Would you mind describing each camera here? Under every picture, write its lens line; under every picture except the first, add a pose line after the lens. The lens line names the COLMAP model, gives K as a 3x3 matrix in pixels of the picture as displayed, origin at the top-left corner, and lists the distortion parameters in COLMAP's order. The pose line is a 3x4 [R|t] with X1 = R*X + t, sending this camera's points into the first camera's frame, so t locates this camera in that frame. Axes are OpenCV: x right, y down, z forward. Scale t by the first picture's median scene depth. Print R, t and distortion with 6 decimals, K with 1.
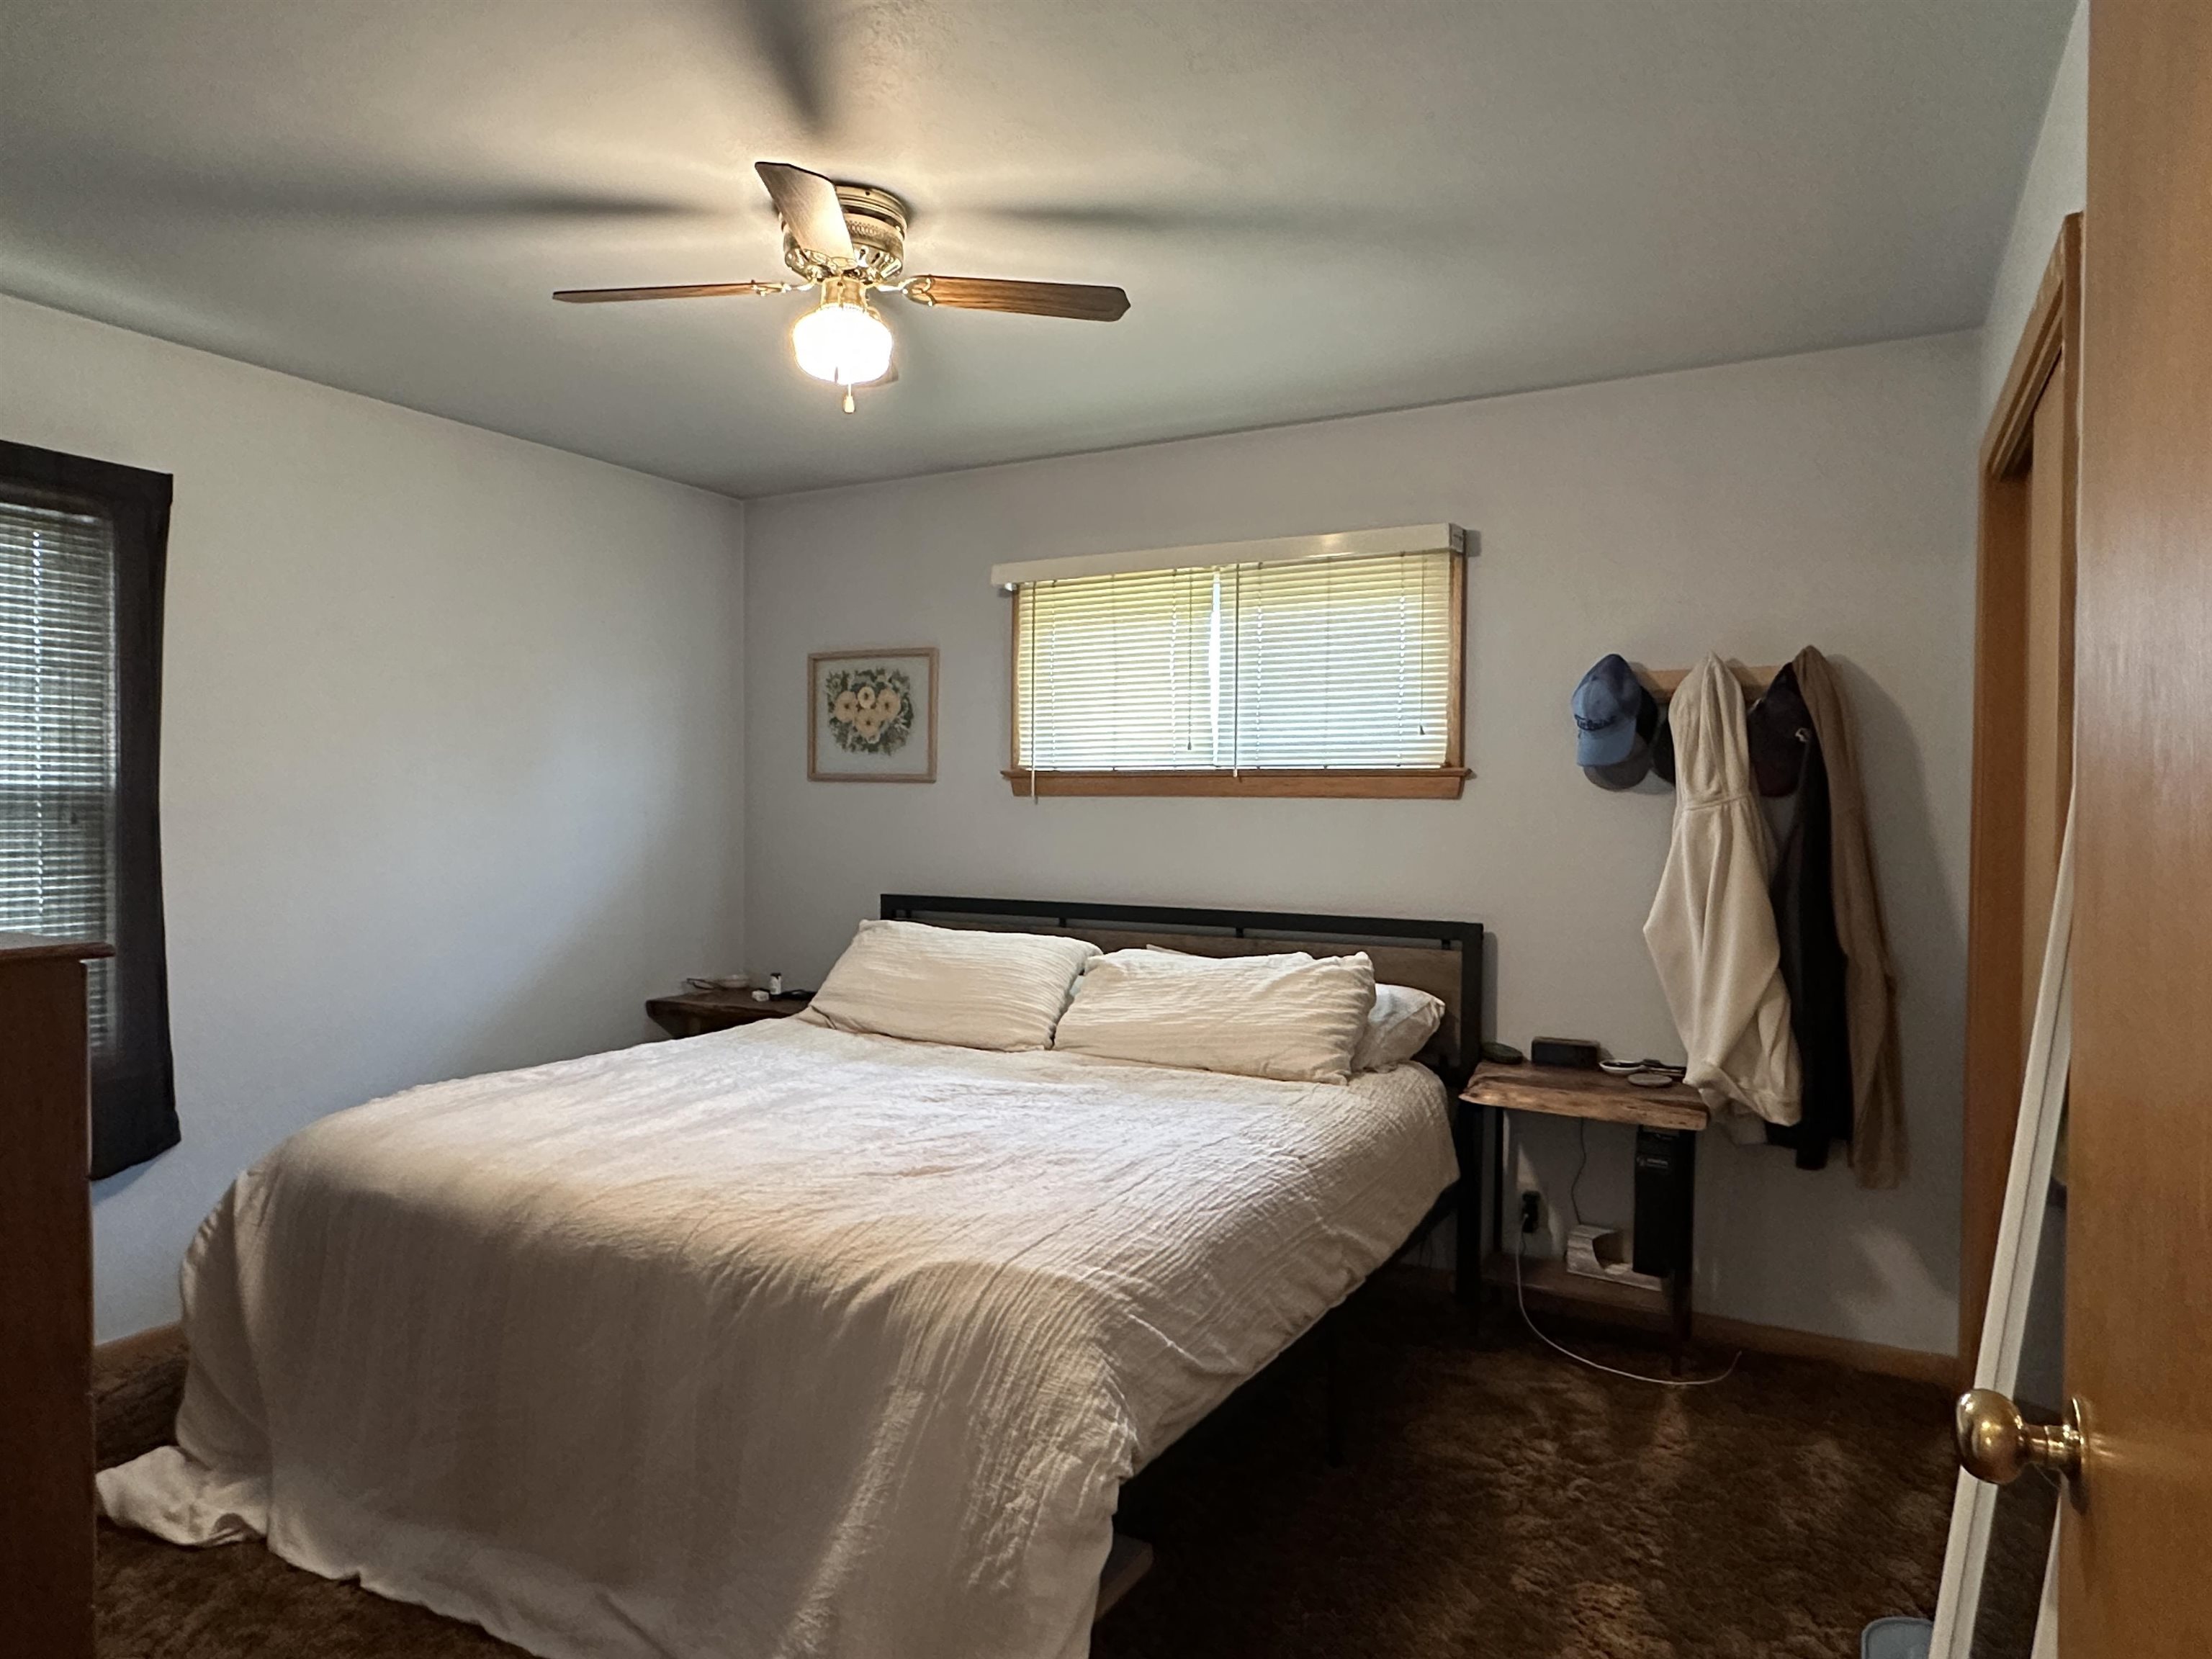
lens RADIAL K [[1380.1, 0, 1105.4], [0, 1380.1, 826.0], [0, 0, 1]] dist [0.001754, -0.006254]
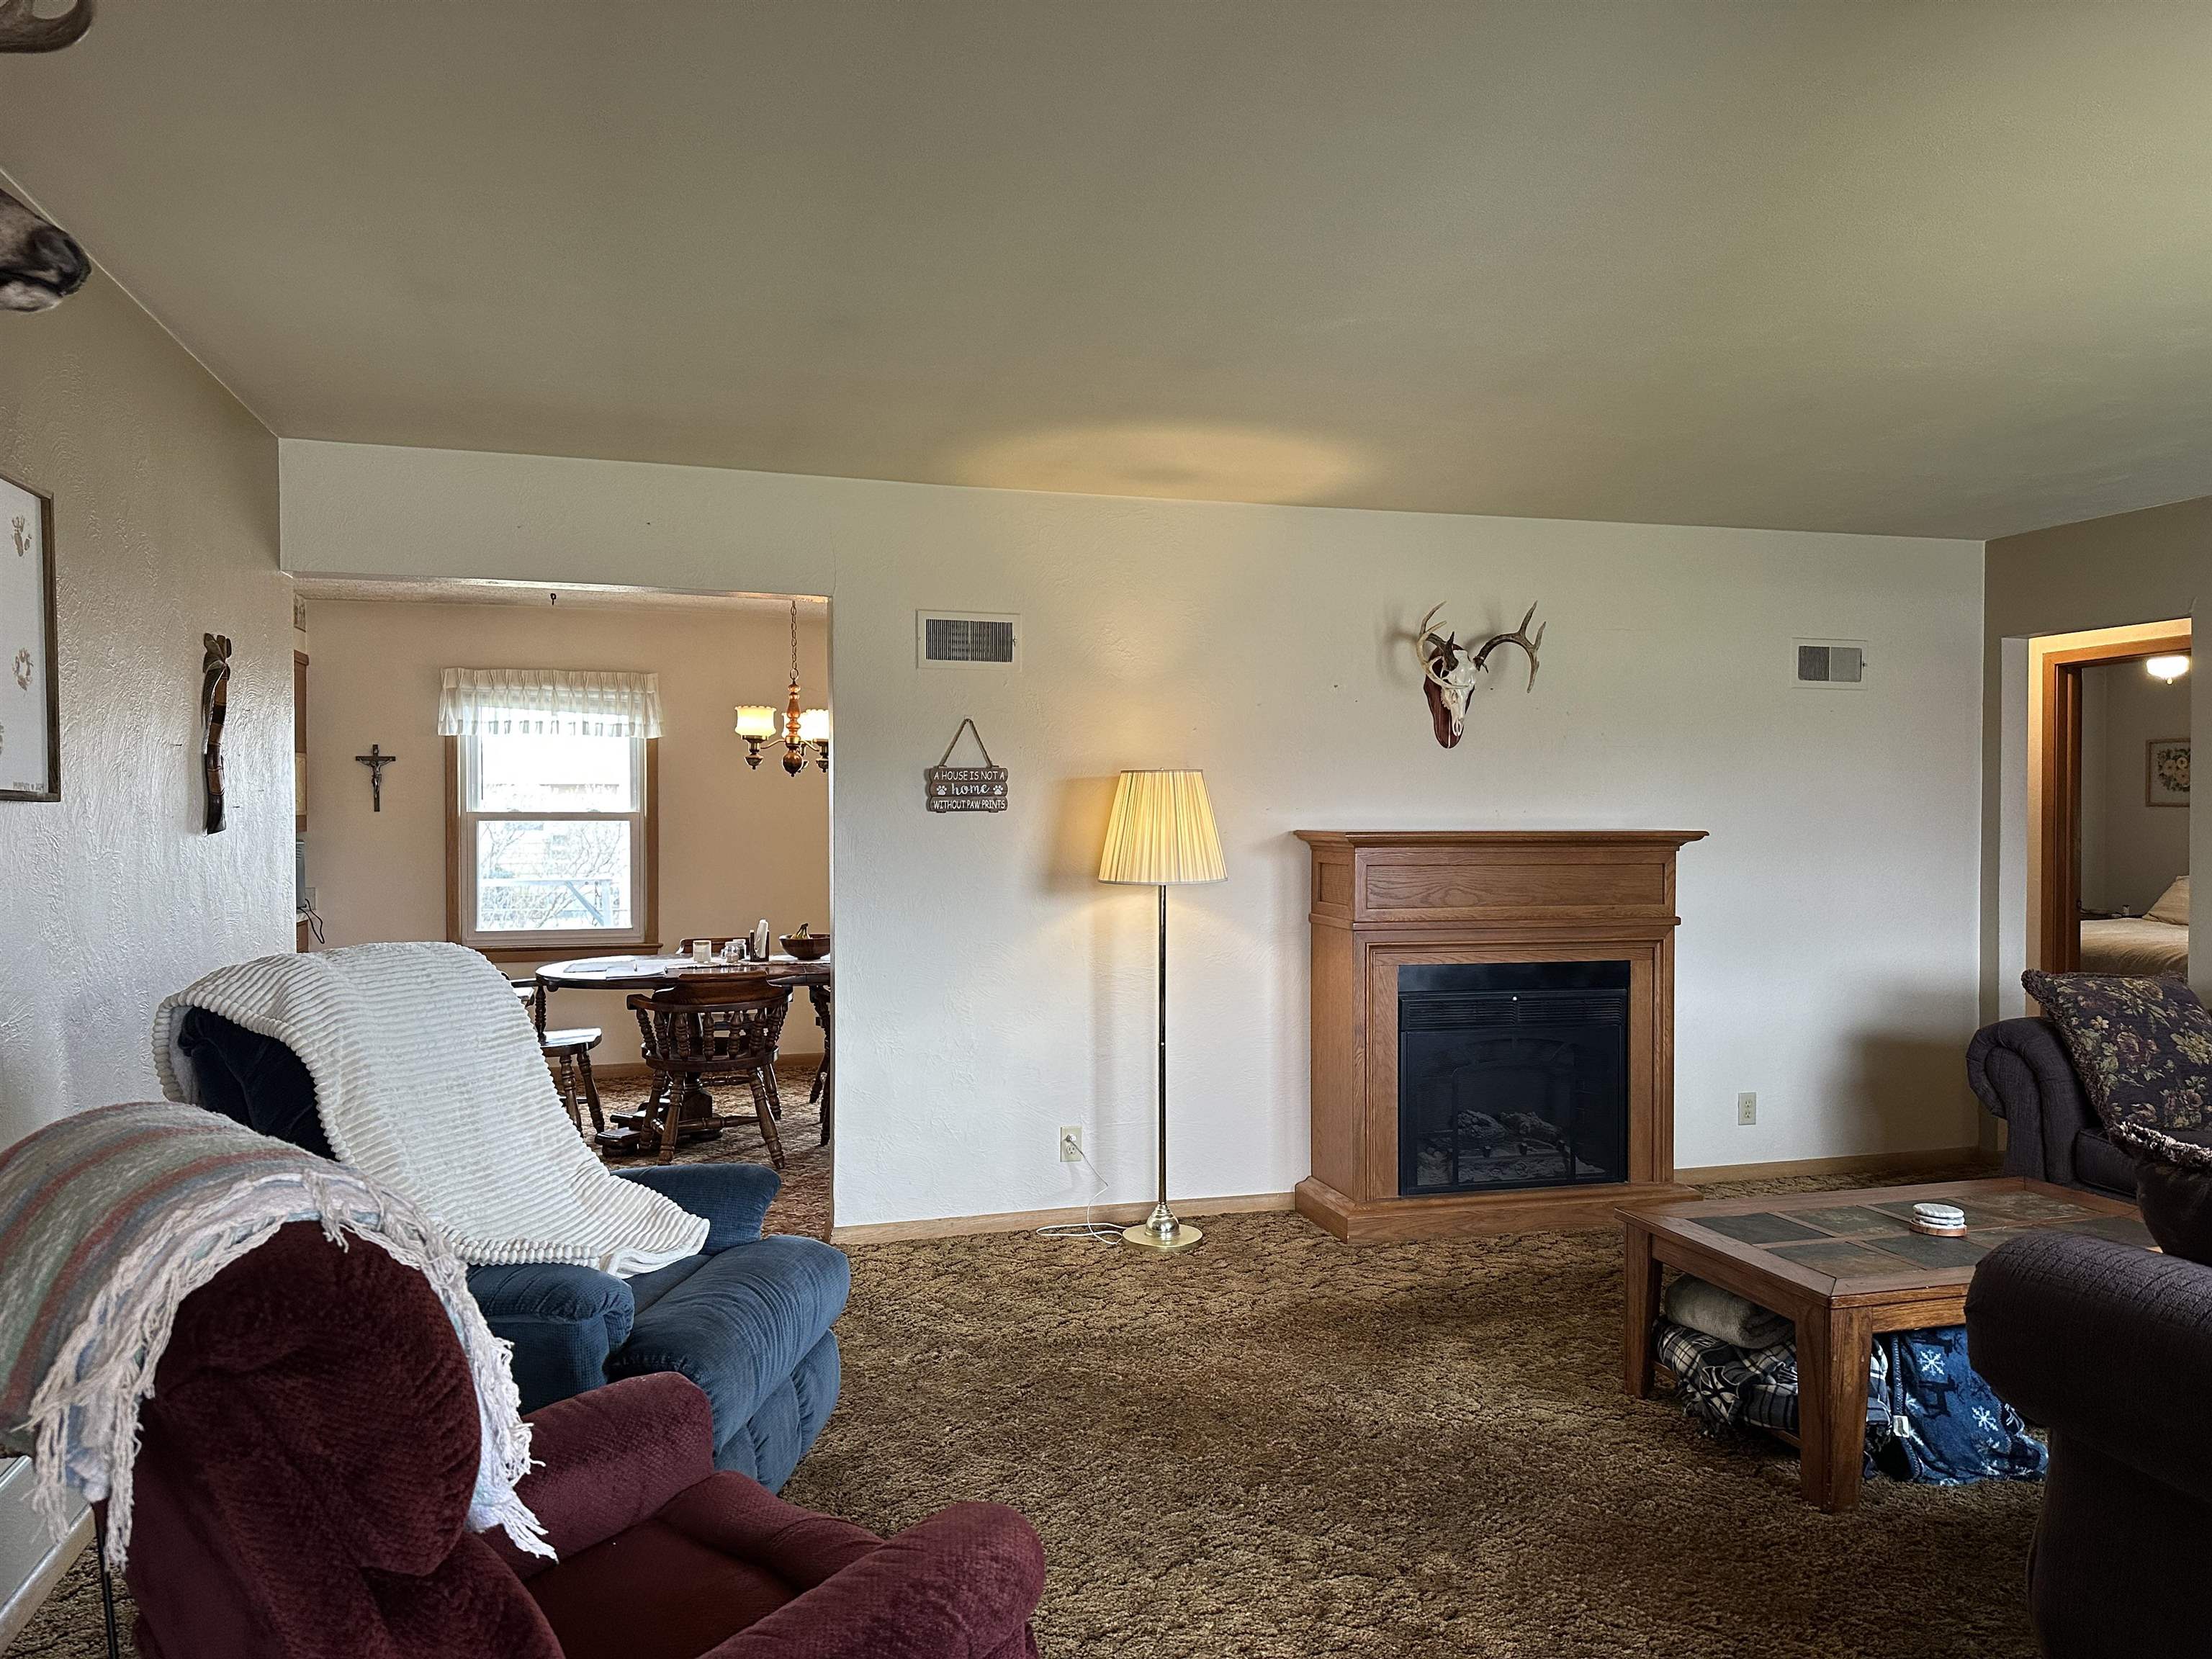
lens RADIAL K [[1546.3, 0, 1107.5], [0, 1546.3, 825.2], [0, 0, 1]] dist [0.059811, -0.035468]
pose [[0.696073, -0.008176, -0.717924, 0.365725], [0.000222, 0.999938, -0.011172, 0.019002], [0.717971, 0.007617, 0.696032, -1.622565]]
